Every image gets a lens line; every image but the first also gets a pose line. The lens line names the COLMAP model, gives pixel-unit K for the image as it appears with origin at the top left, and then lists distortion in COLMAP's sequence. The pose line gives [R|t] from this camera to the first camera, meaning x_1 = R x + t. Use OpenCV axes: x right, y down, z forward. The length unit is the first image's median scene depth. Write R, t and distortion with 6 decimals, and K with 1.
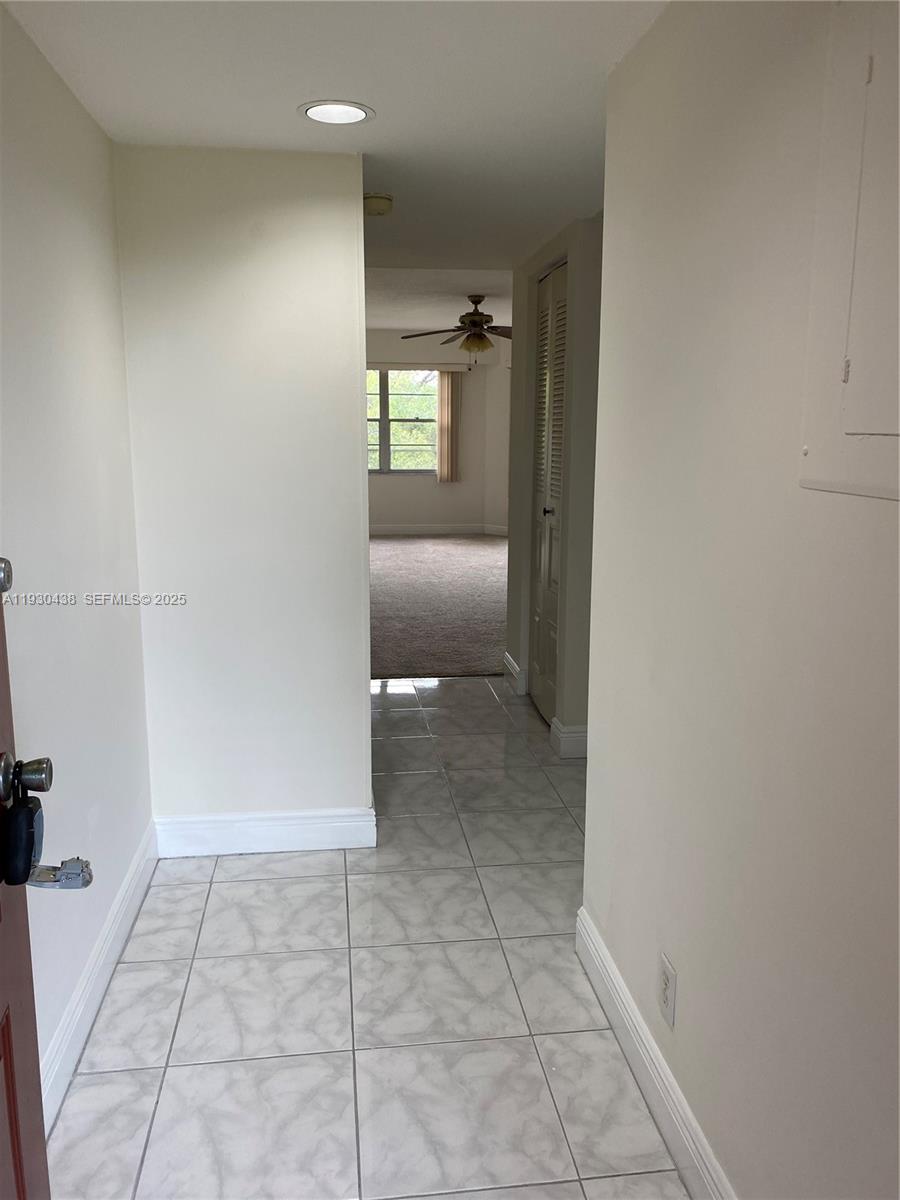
lens RADIAL K [[915.9, 0, 450.0], [0, 915.9, 600.0], [0, 0, 1]] dist [0.005756, -0.004932]
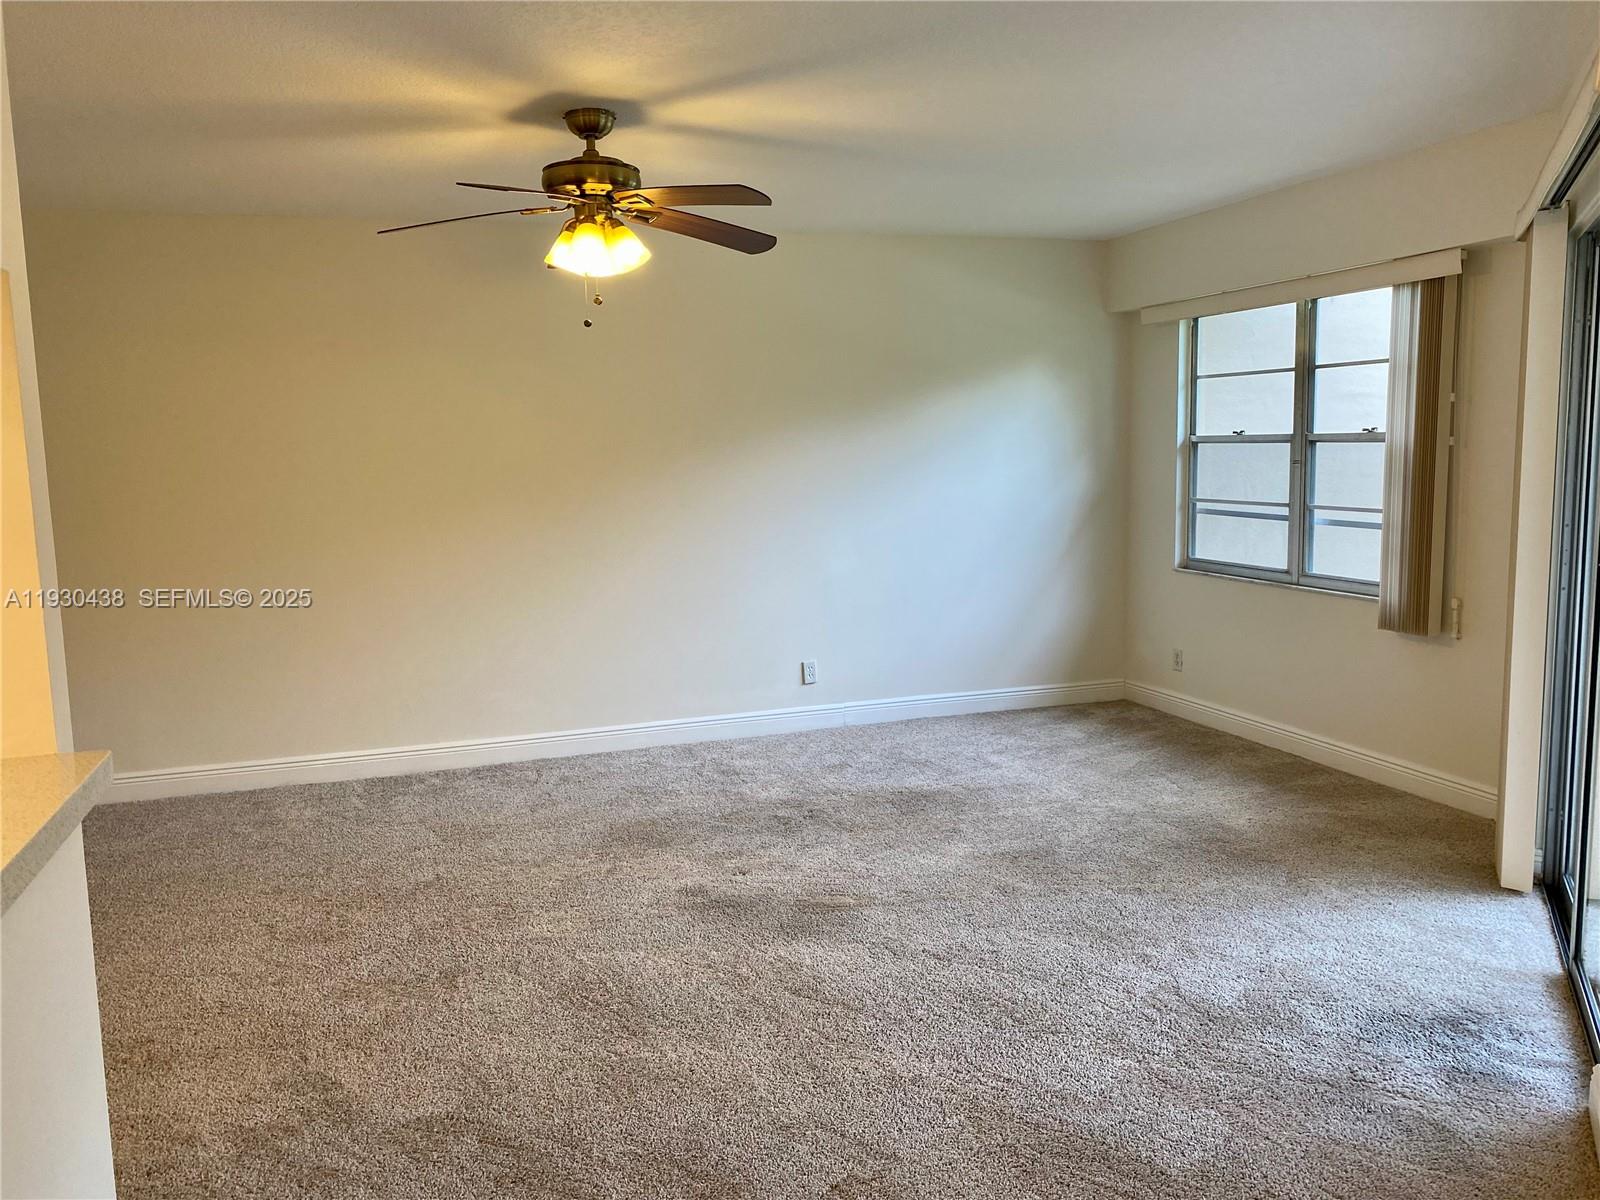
lens RADIAL K [[1221.3, 0, 800.0], [0, 1221.3, 600.0], [0, 0, 1]] dist [0.005756, -0.004932]
pose [[0.192576, 0.109274, -0.975179, 0.375816], [-0.160338, 0.983929, 0.078591, -0.139717], [0.968094, 0.141223, 0.207002, 0.719615]]
